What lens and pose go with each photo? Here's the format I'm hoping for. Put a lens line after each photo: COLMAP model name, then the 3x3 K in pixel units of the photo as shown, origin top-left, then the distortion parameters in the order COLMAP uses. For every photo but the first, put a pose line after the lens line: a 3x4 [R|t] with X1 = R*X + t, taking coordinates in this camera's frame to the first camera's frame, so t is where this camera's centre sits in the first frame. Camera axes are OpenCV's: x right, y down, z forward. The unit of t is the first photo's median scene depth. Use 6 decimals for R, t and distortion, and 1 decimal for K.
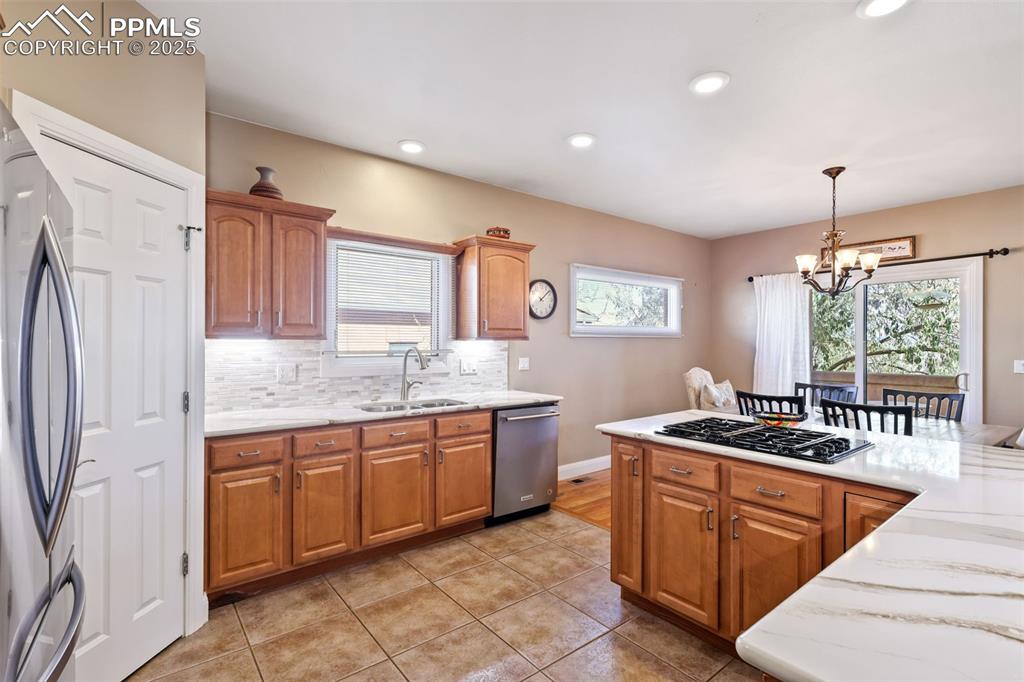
lens RADIAL K [[473.9, 0, 511.9], [0, 473.9, 343.7], [0, 0, 1]] dist [0.000604, -0.000010]
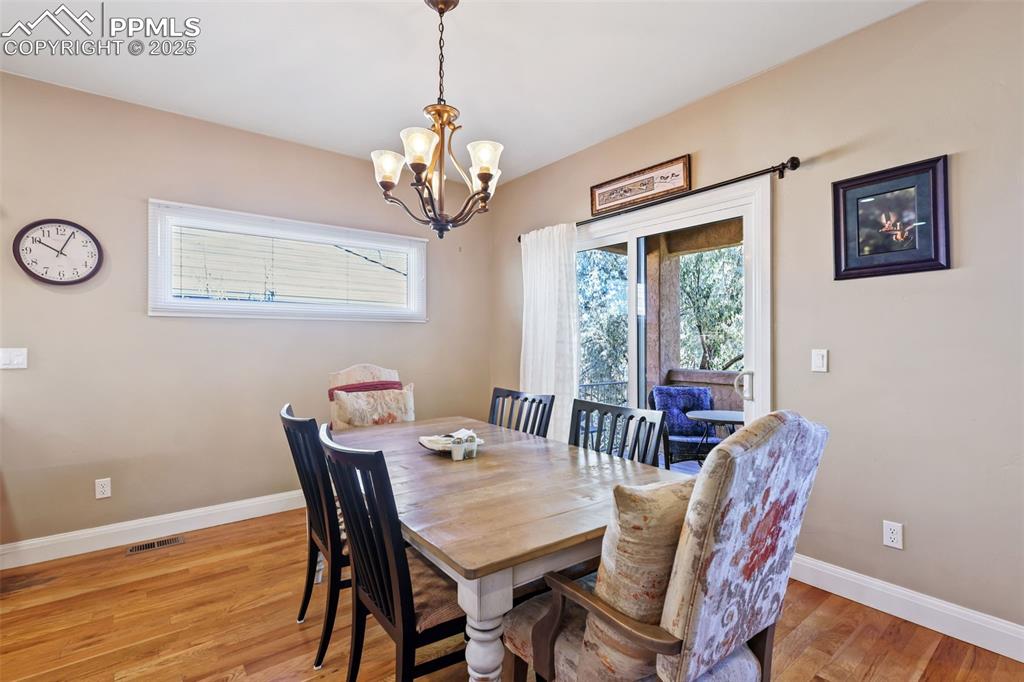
lens RADIAL K [[473.9, 0, 507.6], [0, 473.9, 339.0], [0, 0, 1]] dist [0.000604, -0.000010]
pose [[0.999985, -0.002478, 0.004810, 0.674957], [0.002513, 0.999970, -0.007320, 0.025482], [-0.004792, 0.007332, 0.999962, 0.414529]]
